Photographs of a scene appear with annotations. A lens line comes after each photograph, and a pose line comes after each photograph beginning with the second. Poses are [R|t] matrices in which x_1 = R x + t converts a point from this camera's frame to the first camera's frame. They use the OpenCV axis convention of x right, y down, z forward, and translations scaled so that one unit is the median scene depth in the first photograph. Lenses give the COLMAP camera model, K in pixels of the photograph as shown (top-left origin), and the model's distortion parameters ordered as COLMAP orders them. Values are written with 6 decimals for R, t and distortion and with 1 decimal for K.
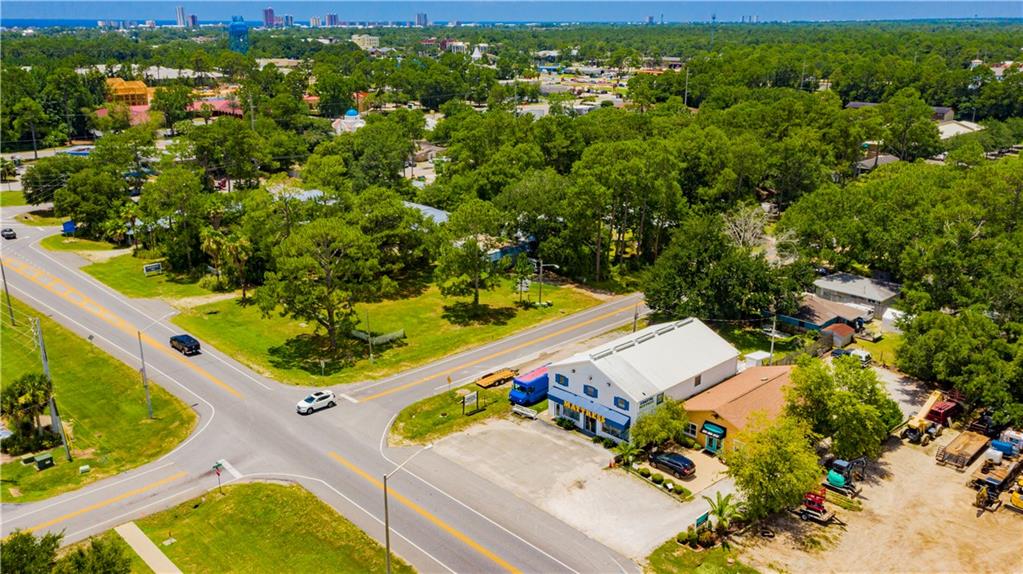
lens RADIAL K [[833.1, 0, 511.5], [0, 833.1, 287.0], [0, 0, 1]] dist [-0.002168, 0.076738]
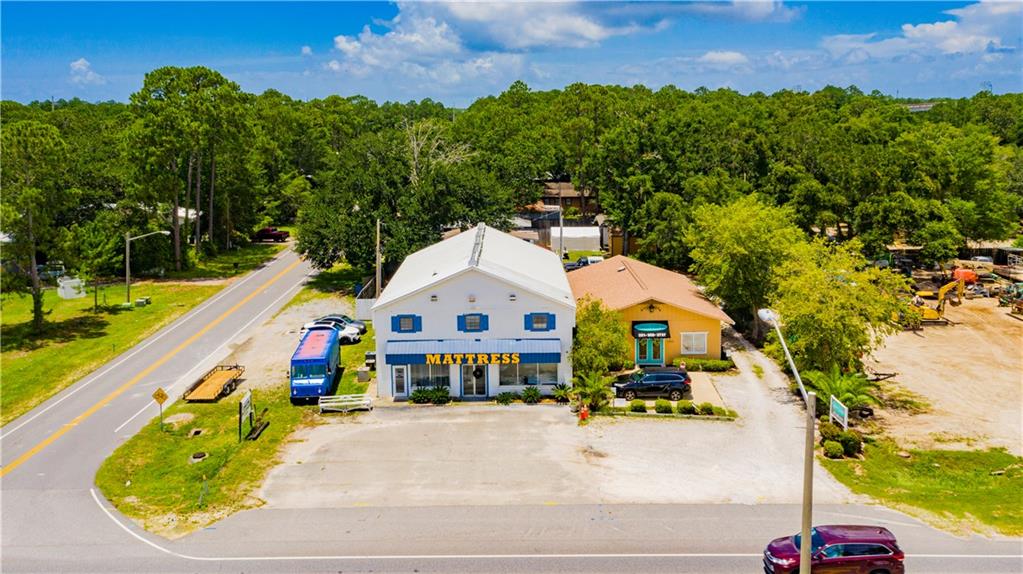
lens RADIAL K [[821.9, 0, 482.8], [0, 821.9, 197.7], [0, 0, 1]] dist [0.000638, 0.048531]
pose [[0.706418, -0.080439, 0.703209, -0.233277], [0.223247, 0.968129, -0.113524, 0.082000], [-0.671665, 0.237184, 0.701862, 0.431565]]
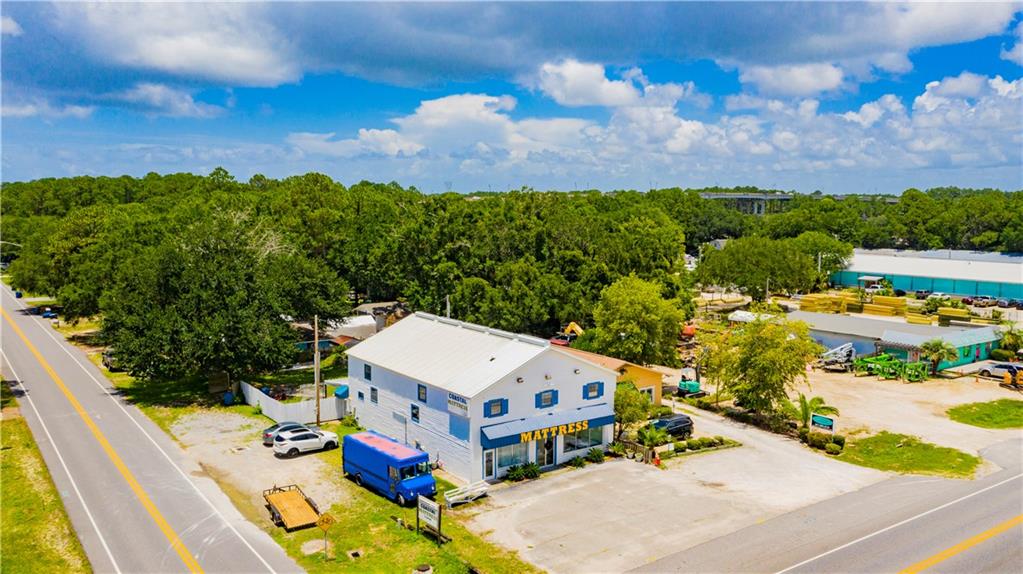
lens RADIAL K [[814.2, 0, 499.0], [0, 814.2, 285.9], [0, 0, 1]] dist [0.002095, 0.090641]
pose [[0.146373, -0.098539, 0.984309, -0.399400], [0.289265, 0.955799, 0.052670, -0.001495], [-0.945992, 0.277016, 0.168407, 0.693092]]
